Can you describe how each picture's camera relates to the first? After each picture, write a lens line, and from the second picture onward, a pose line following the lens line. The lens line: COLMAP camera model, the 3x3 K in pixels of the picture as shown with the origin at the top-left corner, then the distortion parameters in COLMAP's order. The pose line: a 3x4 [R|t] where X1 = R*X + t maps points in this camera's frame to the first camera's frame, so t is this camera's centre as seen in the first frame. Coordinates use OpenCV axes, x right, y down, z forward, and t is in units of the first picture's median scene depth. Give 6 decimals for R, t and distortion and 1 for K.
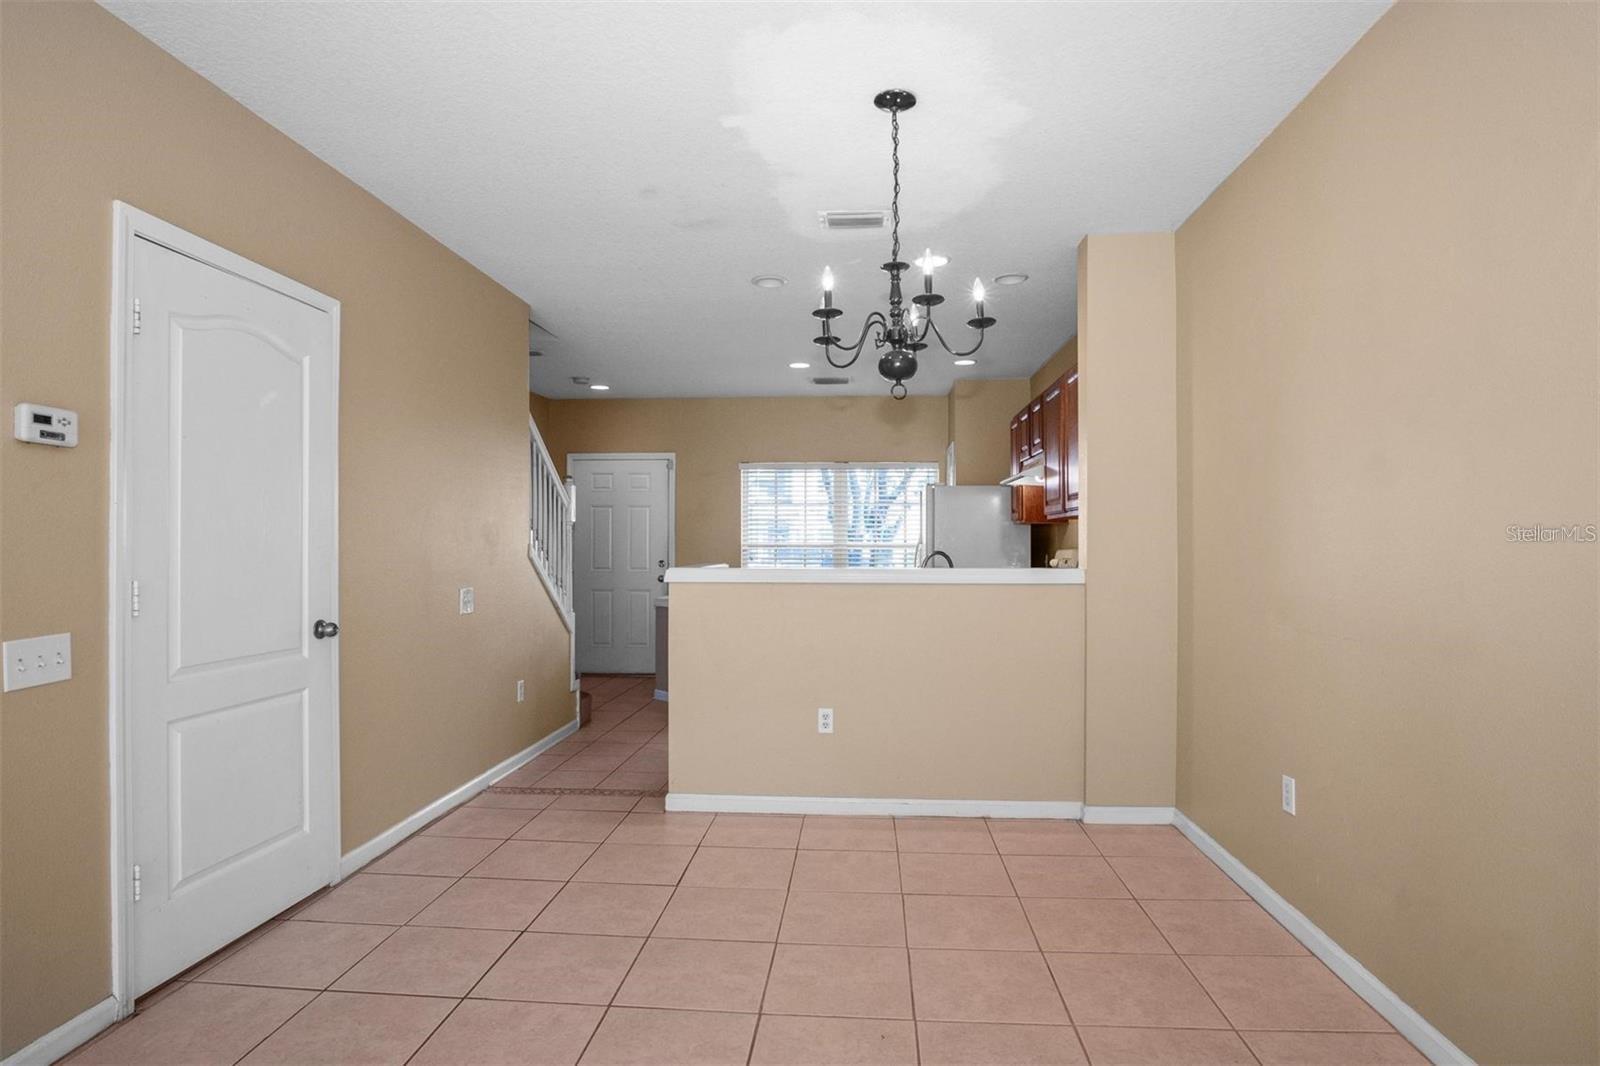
lens RADIAL K [[853.1, 0, 800.0], [0, 853.1, 533.0], [0, 0, 1]] dist [-0.022113, 0.000206]
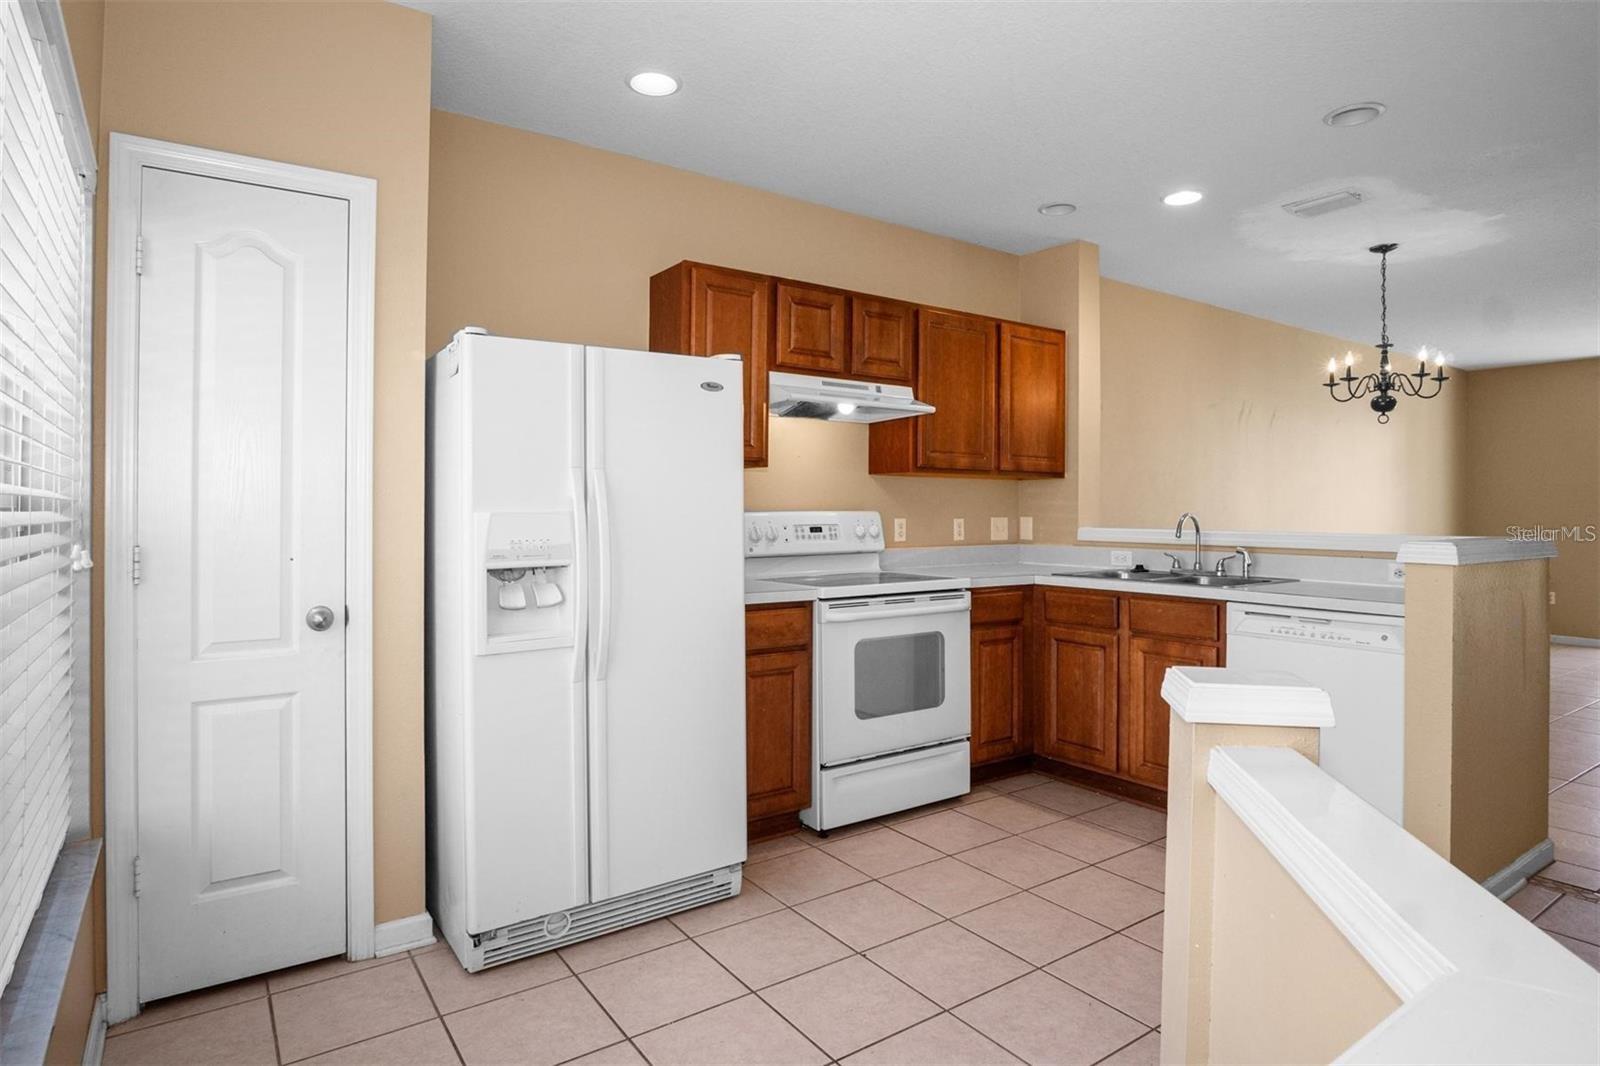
lens RADIAL K [[870.0, 0, 798.9], [0, 870.0, 479.7], [0, 0, 1]] dist [-0.020541, 0.001274]
pose [[-0.633147, 0.023714, 0.773668, -0.334394], [-0.014059, 0.999013, -0.042126, 0.033347], [-0.773904, -0.037549, -0.632189, 2.120978]]
